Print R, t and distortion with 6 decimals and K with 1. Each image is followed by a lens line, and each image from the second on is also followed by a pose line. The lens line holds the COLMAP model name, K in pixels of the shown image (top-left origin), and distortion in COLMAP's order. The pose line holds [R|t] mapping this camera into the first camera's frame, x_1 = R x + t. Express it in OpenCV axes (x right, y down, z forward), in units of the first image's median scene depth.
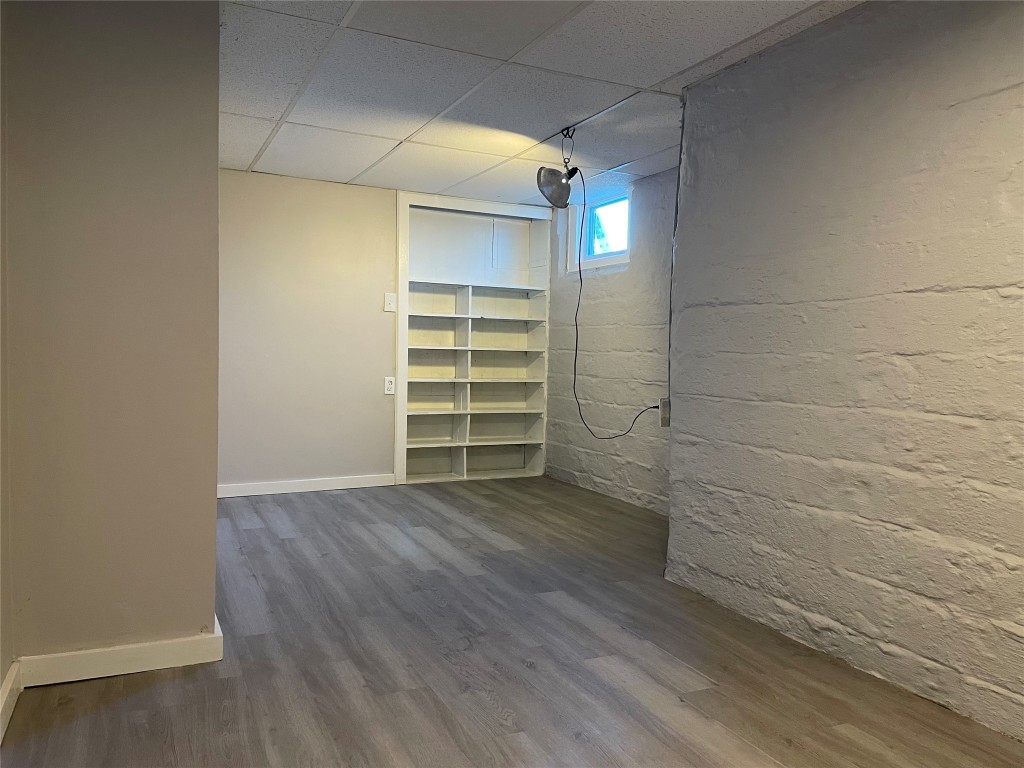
lens RADIAL K [[770.0, 0, 512.8], [0, 770.0, 384.5], [0, 0, 1]] dist [0.038236, -0.073331]
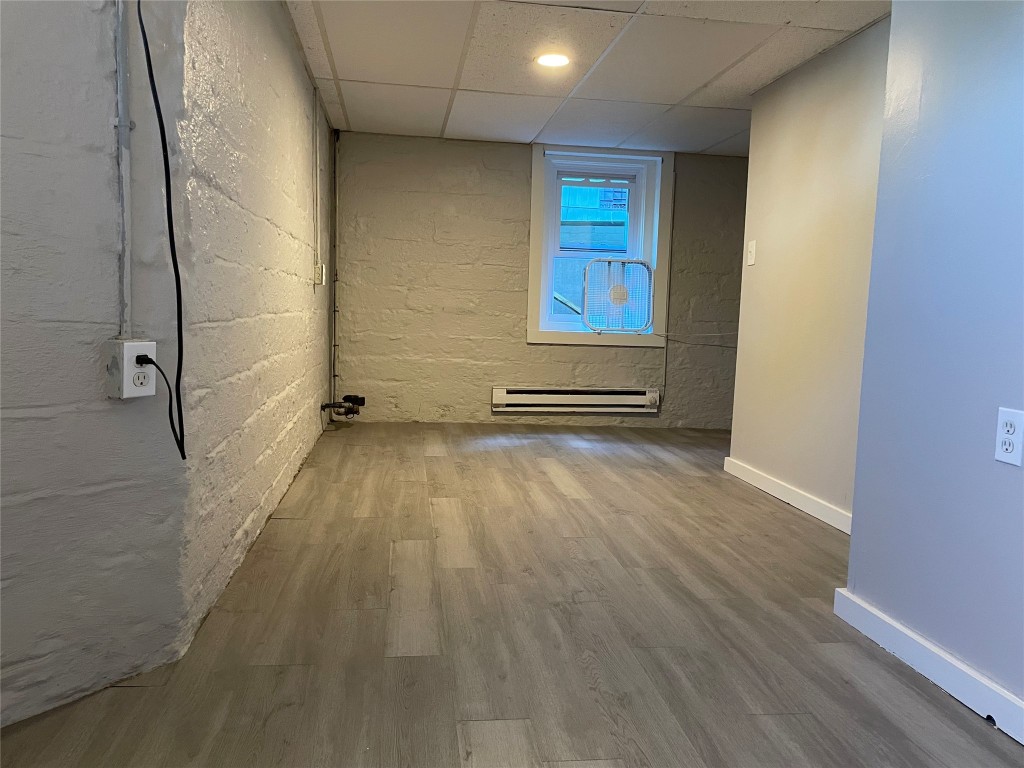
lens RADIAL K [[770.0, 0, 512.0], [0, 770.0, 386.9], [0, 0, 1]] dist [0.038236, -0.073331]
pose [[-0.953295, -0.084965, 0.289843, -0.236954], [-0.042513, 0.987810, 0.149744, -0.049153], [-0.299033, 0.130429, -0.945287, 1.906829]]
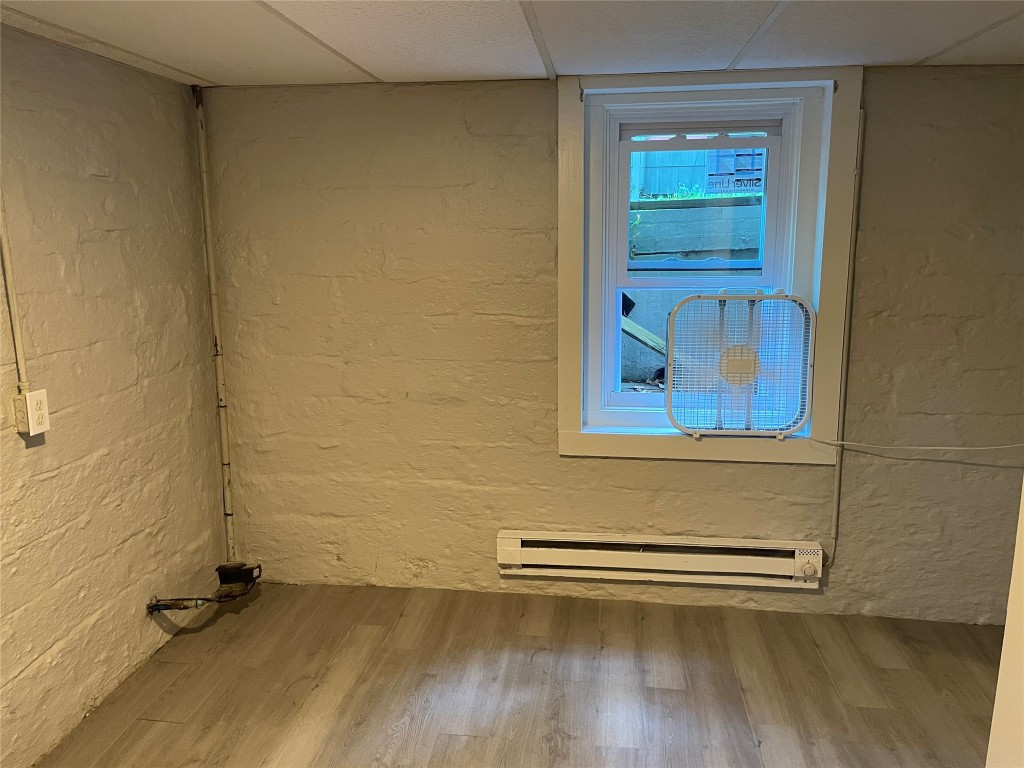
lens RADIAL K [[770.0, 0, 509.5], [0, 770.0, 380.5], [0, 0, 1]] dist [0.038236, -0.073331]
pose [[-0.843440, -0.114537, 0.524871, -0.201452], [0.011503, 0.972934, 0.230797, -0.157527], [-0.537100, 0.200701, -0.819294, 1.251286]]
